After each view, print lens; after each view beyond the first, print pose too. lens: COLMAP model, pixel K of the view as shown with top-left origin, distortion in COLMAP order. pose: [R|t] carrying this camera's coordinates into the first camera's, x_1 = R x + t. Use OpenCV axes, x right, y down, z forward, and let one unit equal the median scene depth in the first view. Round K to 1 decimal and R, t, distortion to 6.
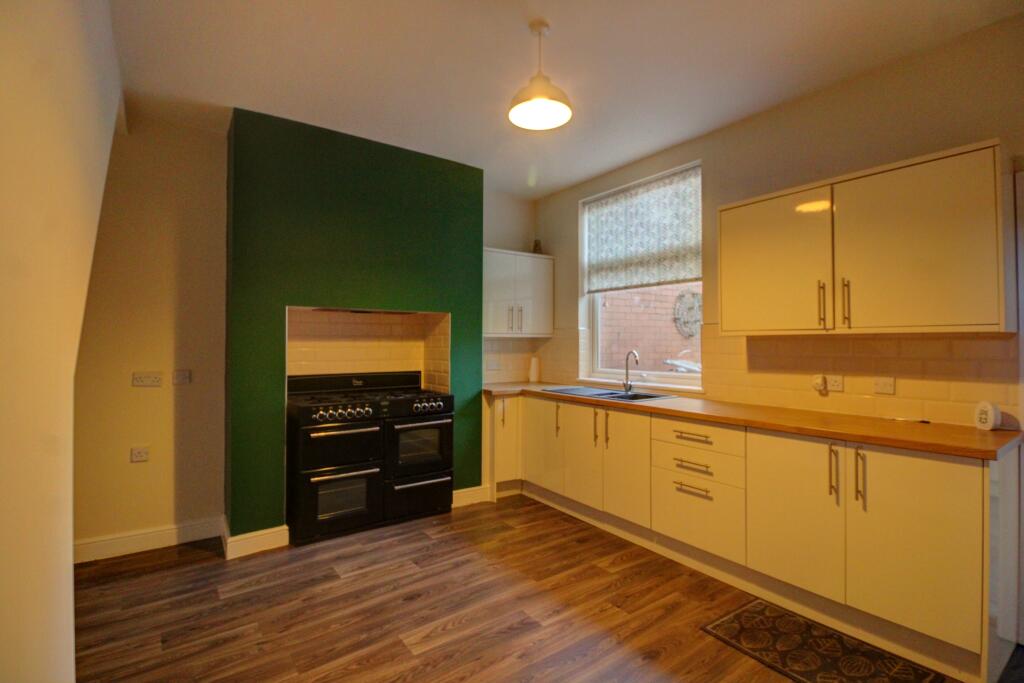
lens RADIAL K [[478.7, 0, 512.0], [0, 478.7, 341.5], [0, 0, 1]] dist [-0.003665, -0.001168]
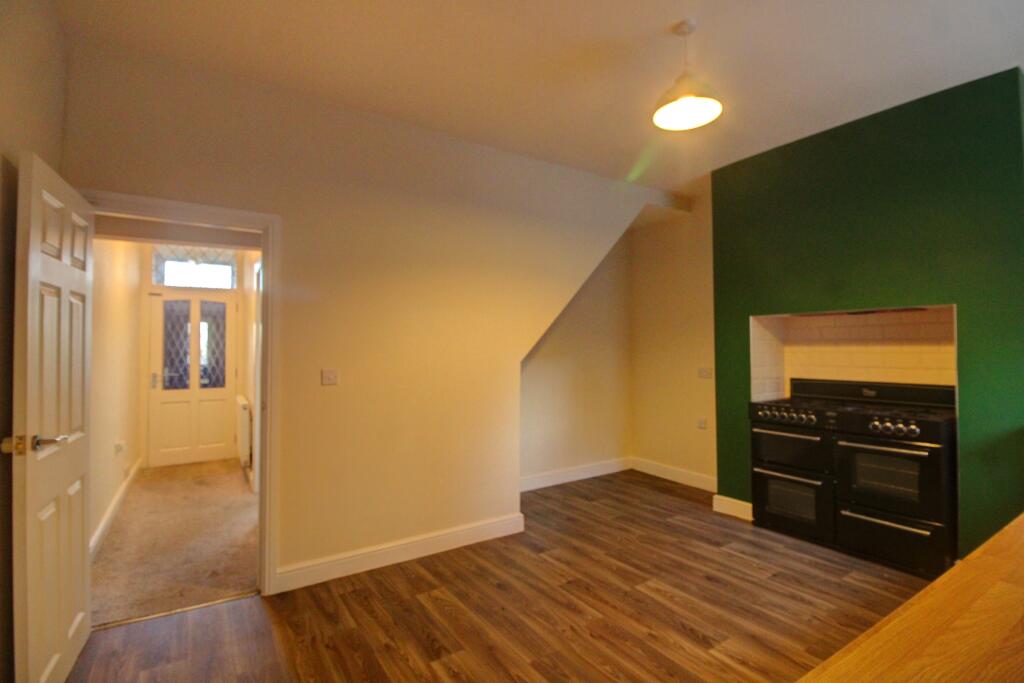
lens RADIAL K [[478.7, 0, 512.0], [0, 478.7, 341.5], [0, 0, 1]] dist [-0.003665, -0.001168]
pose [[-0.056928, -0.018521, -0.998206, 0.801294], [0.012005, 0.999743, -0.019234, 0.001339], [0.998306, -0.013079, -0.056691, 0.524552]]
